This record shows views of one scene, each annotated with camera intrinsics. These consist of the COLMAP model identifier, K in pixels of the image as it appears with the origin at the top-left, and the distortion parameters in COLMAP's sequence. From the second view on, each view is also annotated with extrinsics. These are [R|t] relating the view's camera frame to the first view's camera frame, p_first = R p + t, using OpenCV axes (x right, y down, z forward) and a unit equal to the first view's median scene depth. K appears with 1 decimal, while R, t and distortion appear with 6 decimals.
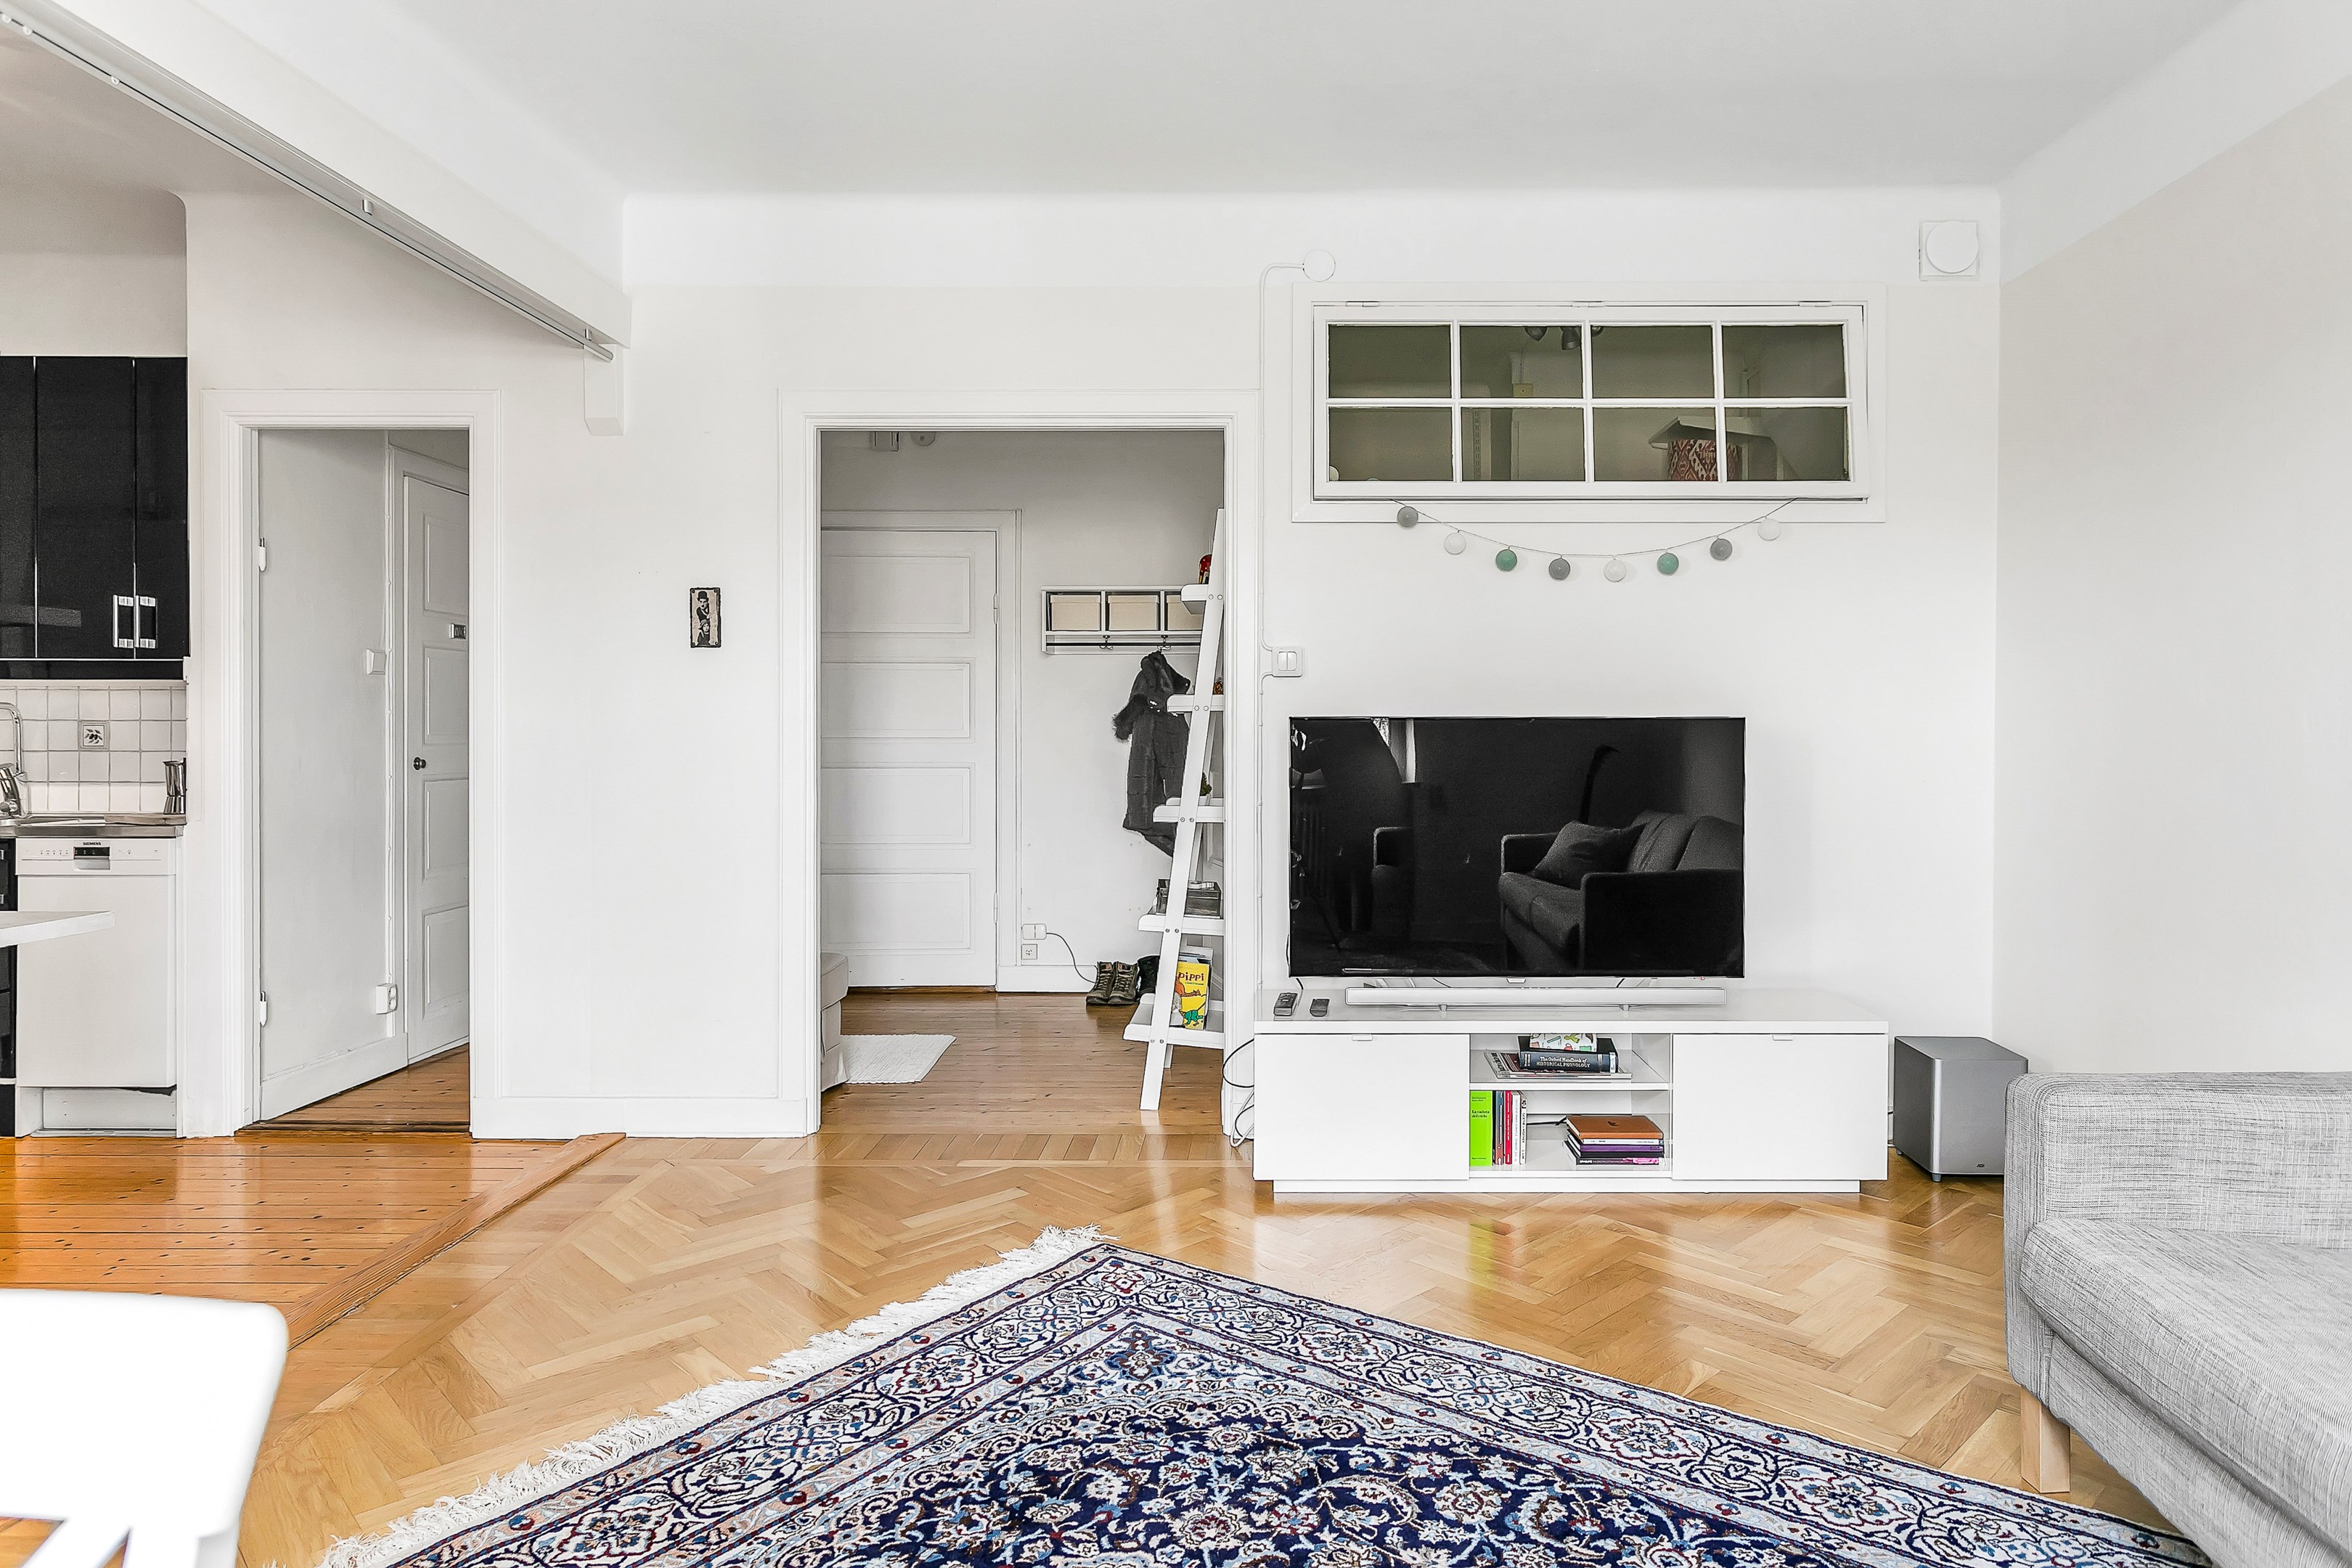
lens RADIAL K [[1386.4, 0, 1293.2], [0, 1386.4, 744.0], [0, 0, 1]] dist [-0.008454, 0.000718]
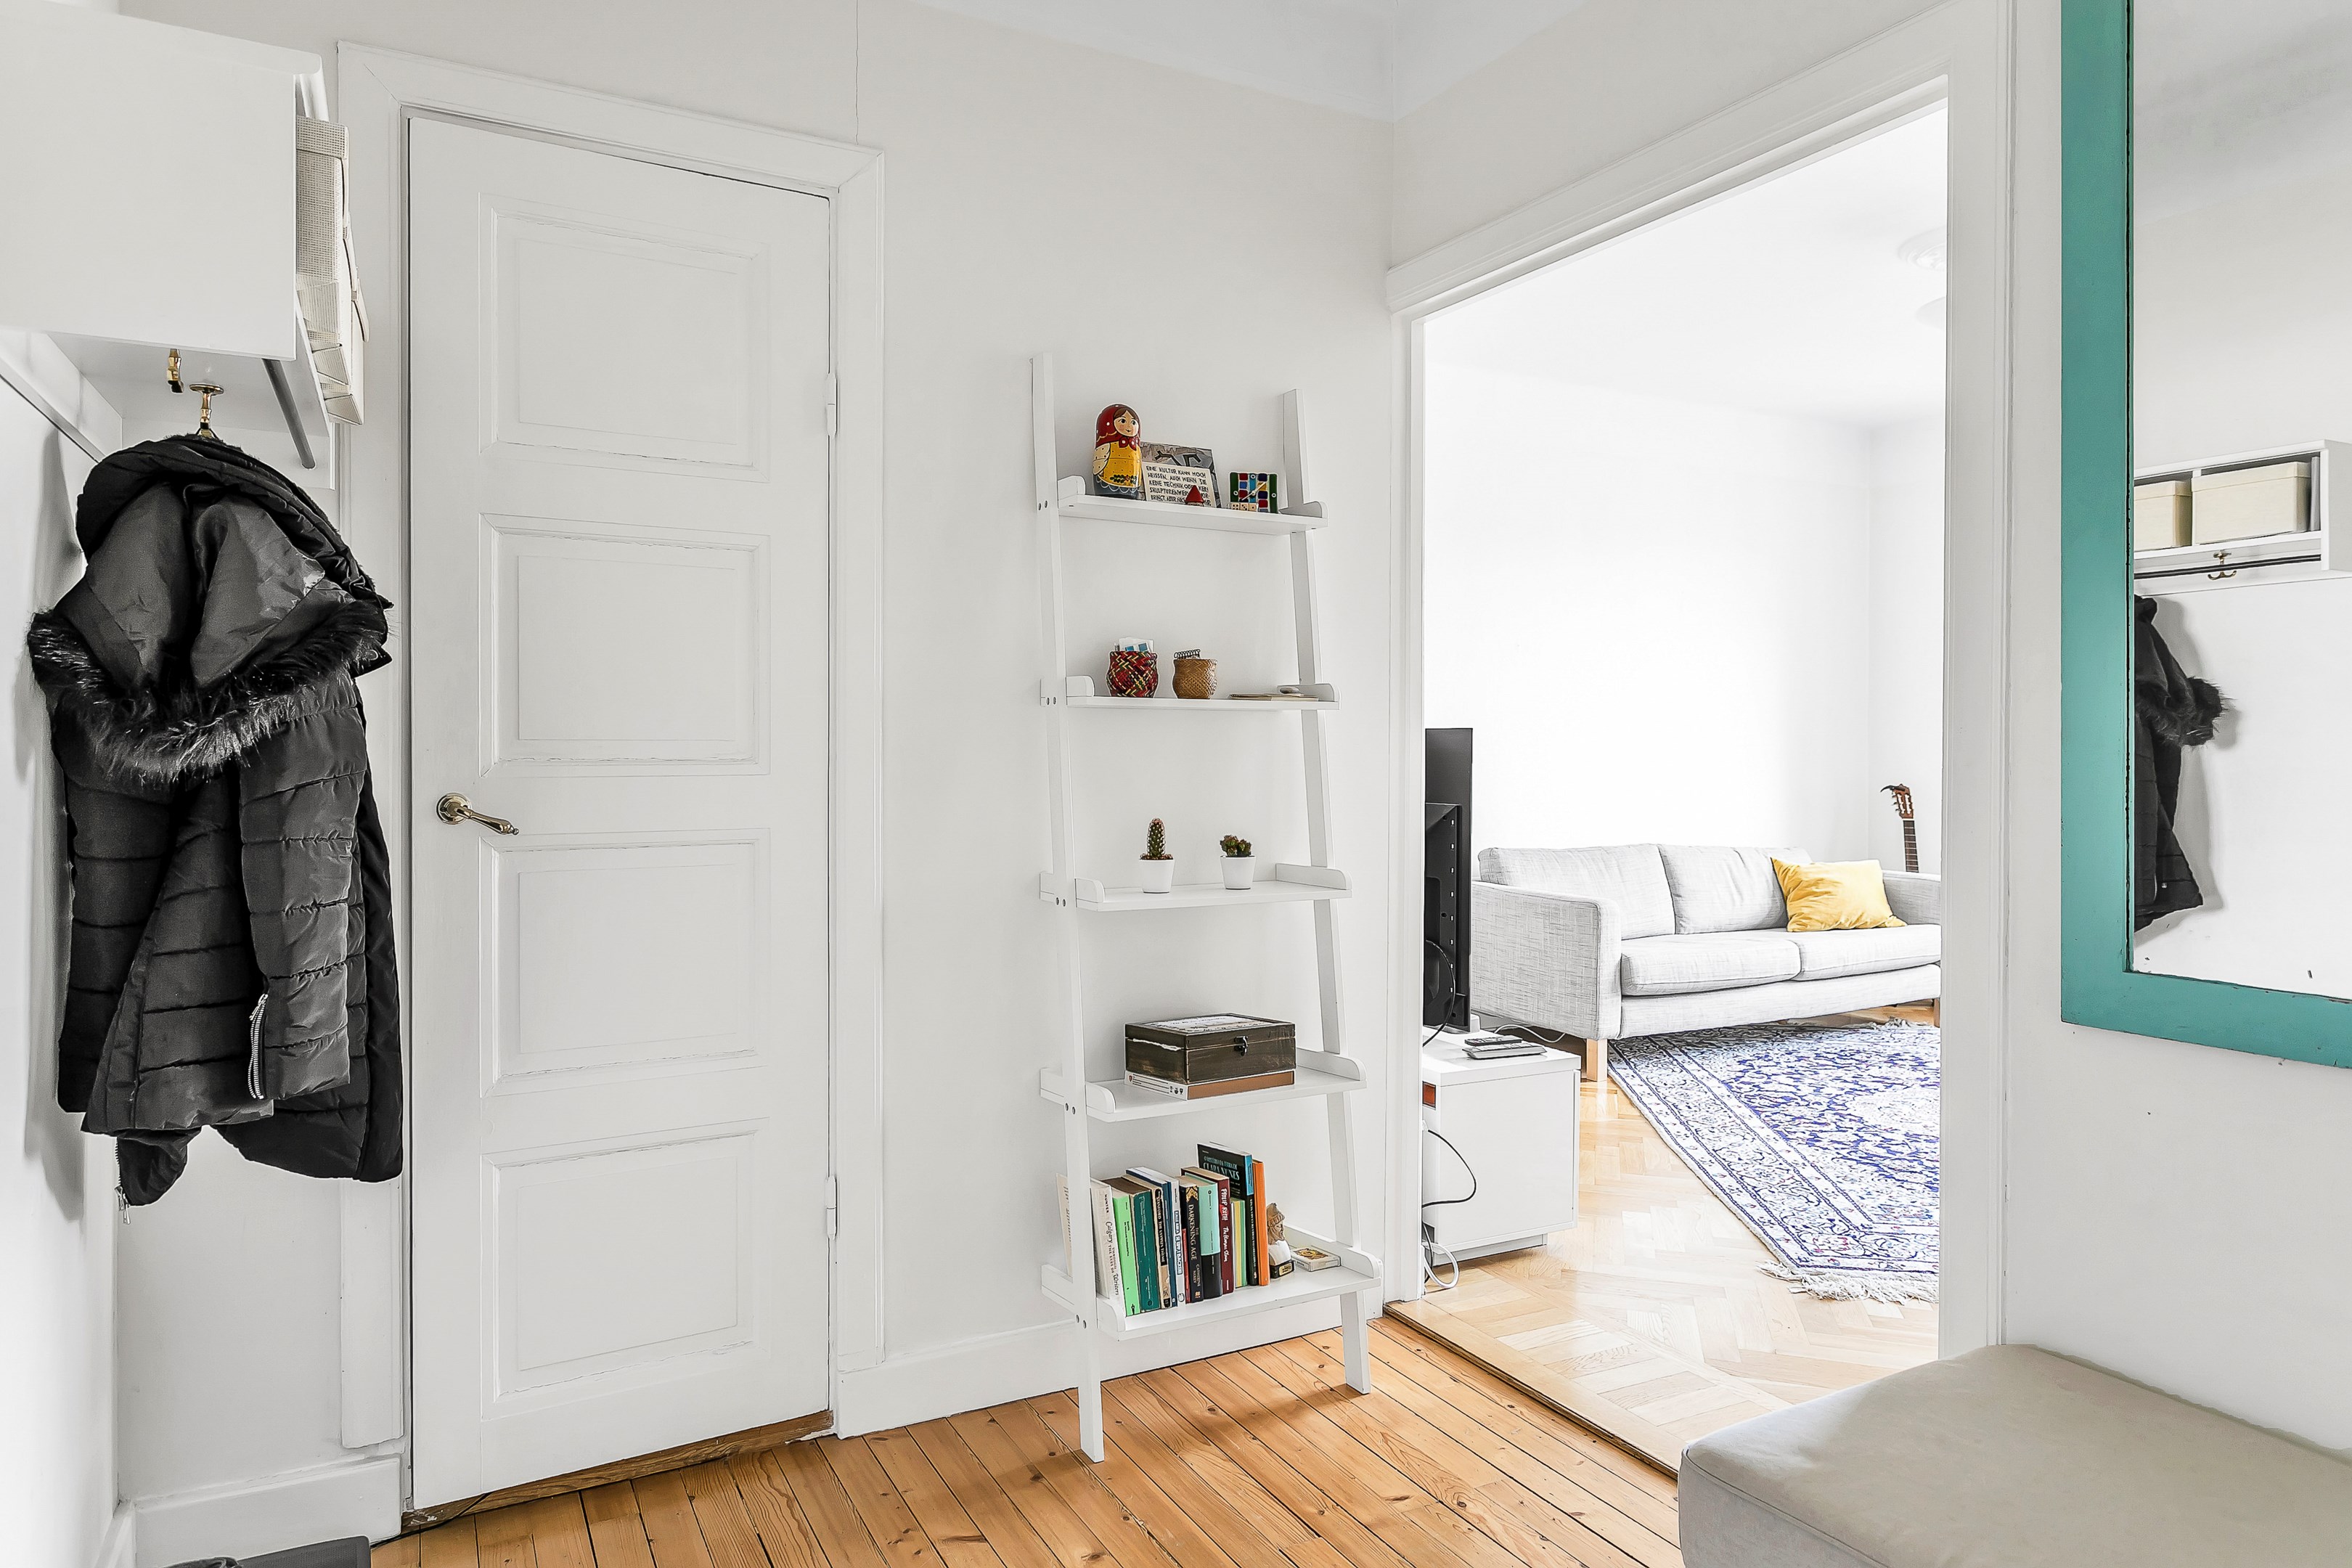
lens RADIAL K [[1422.8, 0, 1178.2], [0, 1422.8, 755.8], [0, 0, 1]] dist [0.000011, 0.000771]
pose [[-0.464546, -0.007410, 0.885518, -0.933535], [0.001386, 0.999958, 0.009096, -0.010300], [-0.885548, 0.005453, -0.464516, 2.108433]]
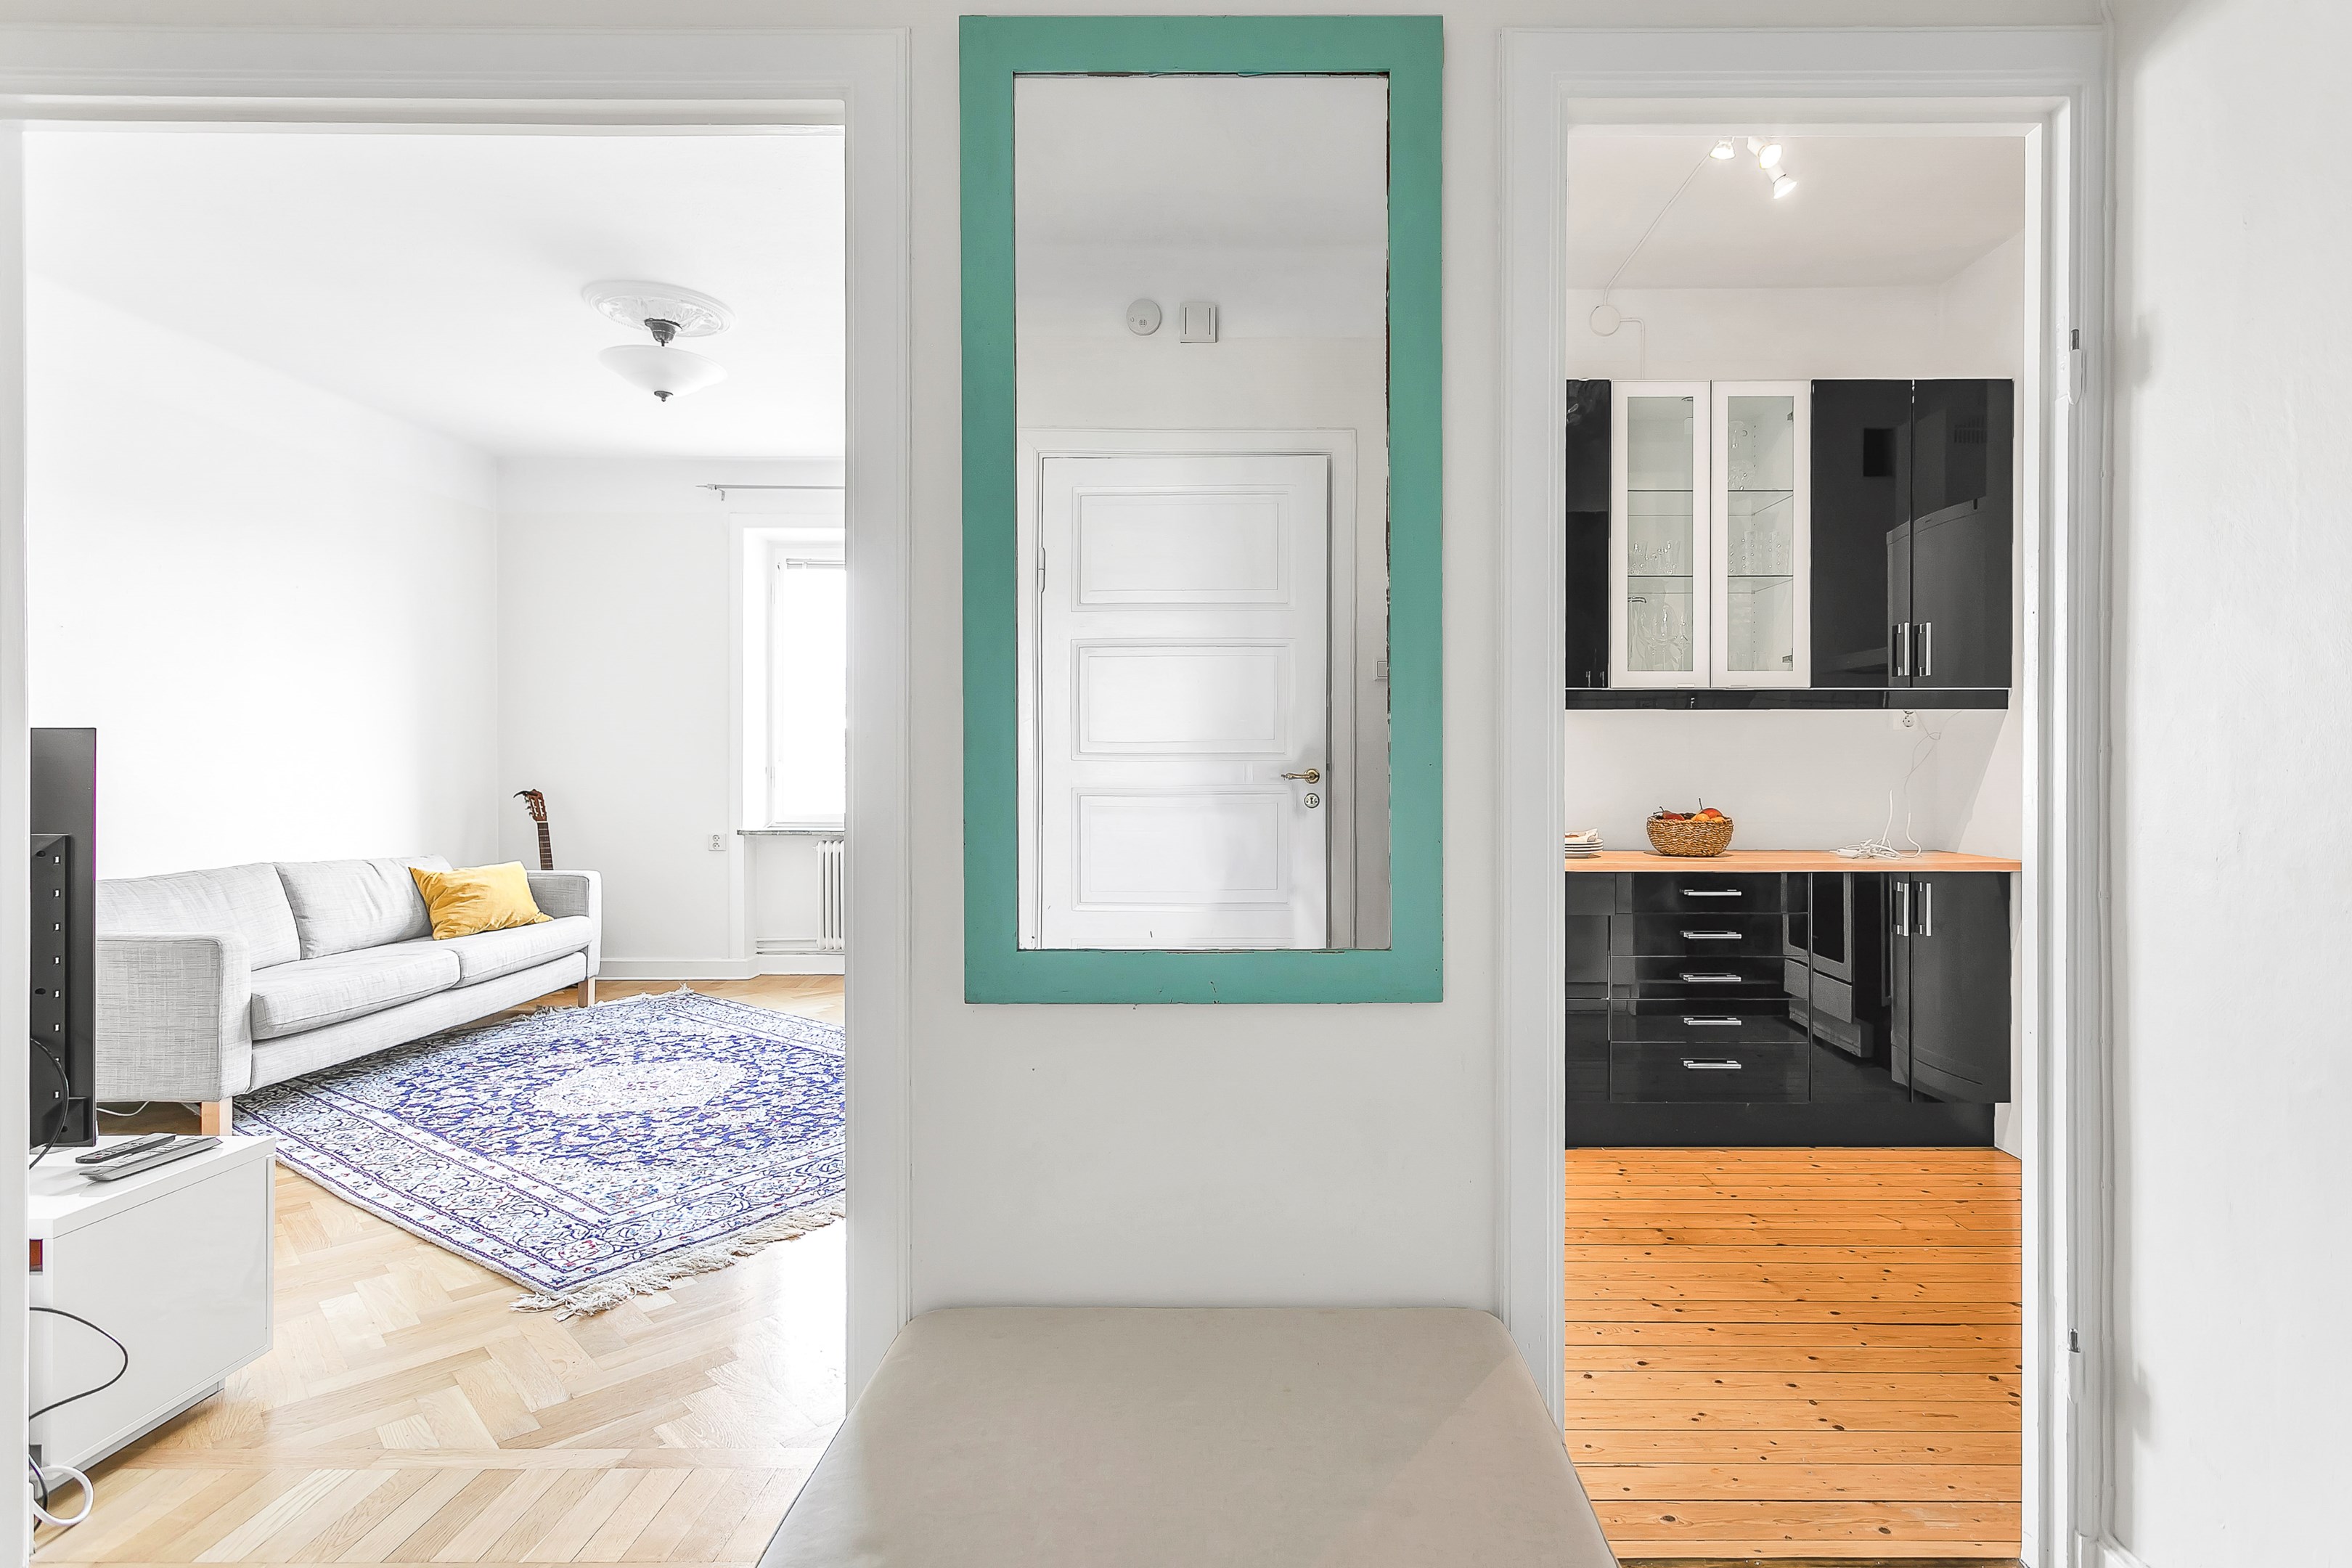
lens RADIAL K [[1172.4, 0, 1241.8], [0, 1172.4, 761.7], [0, 0, 1]] dist [0.000542, 0.001586]
pose [[-0.999845, -0.002461, 0.017444, -0.705208], [-0.002335, 0.999971, 0.007248, -0.008713], [-0.017461, 0.007206, -0.999822, 2.041284]]
